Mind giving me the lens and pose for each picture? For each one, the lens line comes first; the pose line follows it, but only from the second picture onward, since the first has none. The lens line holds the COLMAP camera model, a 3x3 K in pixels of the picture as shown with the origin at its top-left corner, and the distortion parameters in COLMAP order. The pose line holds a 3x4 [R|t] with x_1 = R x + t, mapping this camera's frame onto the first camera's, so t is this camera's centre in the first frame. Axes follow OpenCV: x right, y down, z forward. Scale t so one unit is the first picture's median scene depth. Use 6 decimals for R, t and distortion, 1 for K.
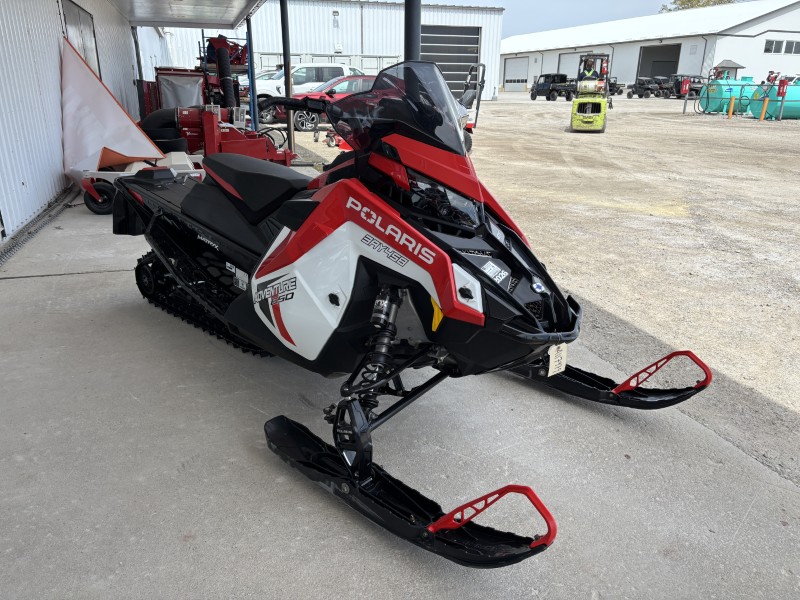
lens RADIAL K [[603.0, 0, 398.7], [0, 603.0, 302.5], [0, 0, 1]] dist [0.058197, -0.066020]
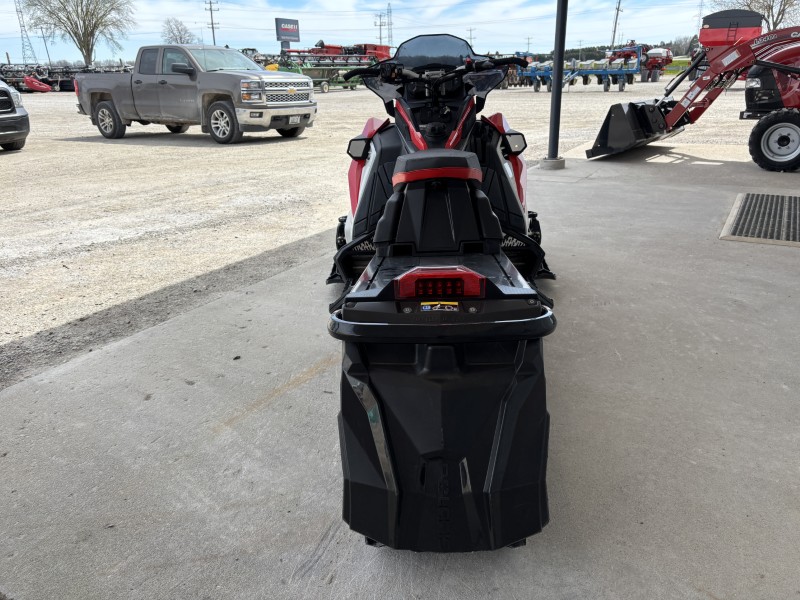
lens RADIAL K [[603.0, 0, 398.7], [0, 603.0, 302.5], [0, 0, 1]] dist [0.058197, -0.066020]
pose [[-0.649507, -0.265676, 0.712431, -0.627032], [0.273781, 0.792407, 0.545101, -0.400309], [-0.709355, 0.549096, -0.441937, 1.161425]]
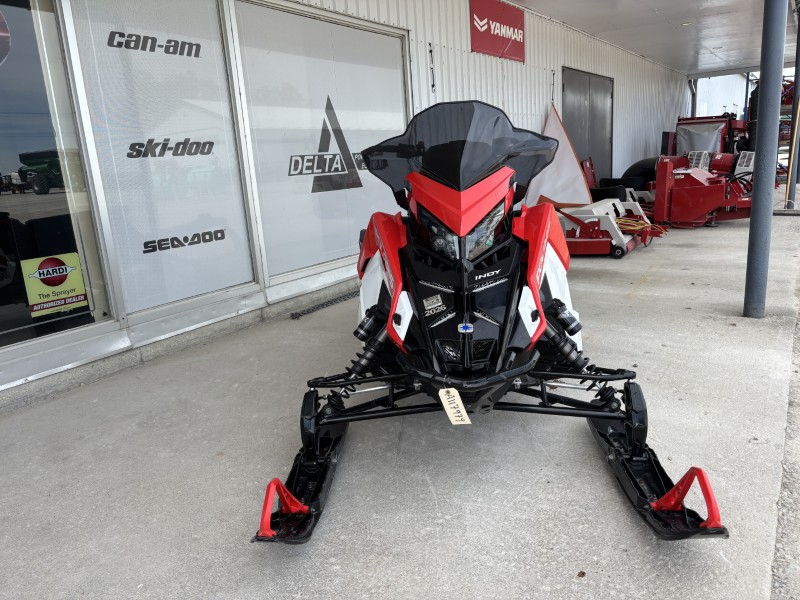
lens RADIAL K [[603.0, 0, 398.7], [0, 603.0, 302.5], [0, 0, 1]] dist [0.058197, -0.066020]
pose [[0.623079, 0.128841, -0.771474, 0.471134], [-0.189930, 0.981741, 0.010560, -0.028996], [0.758749, 0.139946, 0.636173, 0.171955]]
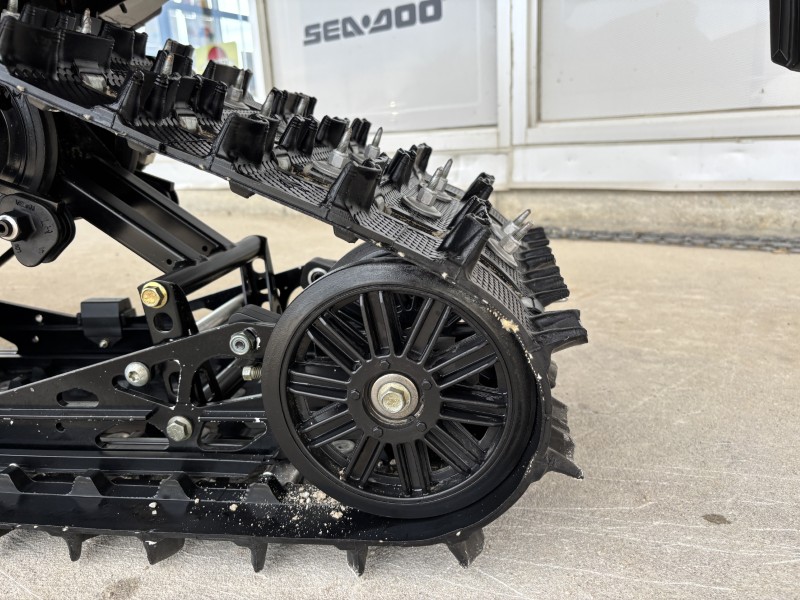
lens RADIAL K [[611.7, 0, 400.0], [0, 611.7, 300.0], [0, 0, 1]] dist [0.036802, -0.038138]
pose [[-0.818541, 0.166787, -0.549702, -0.284205], [-0.154970, 0.857330, 0.490886, -0.122985], [0.553150, 0.486998, -0.675913, 1.120110]]
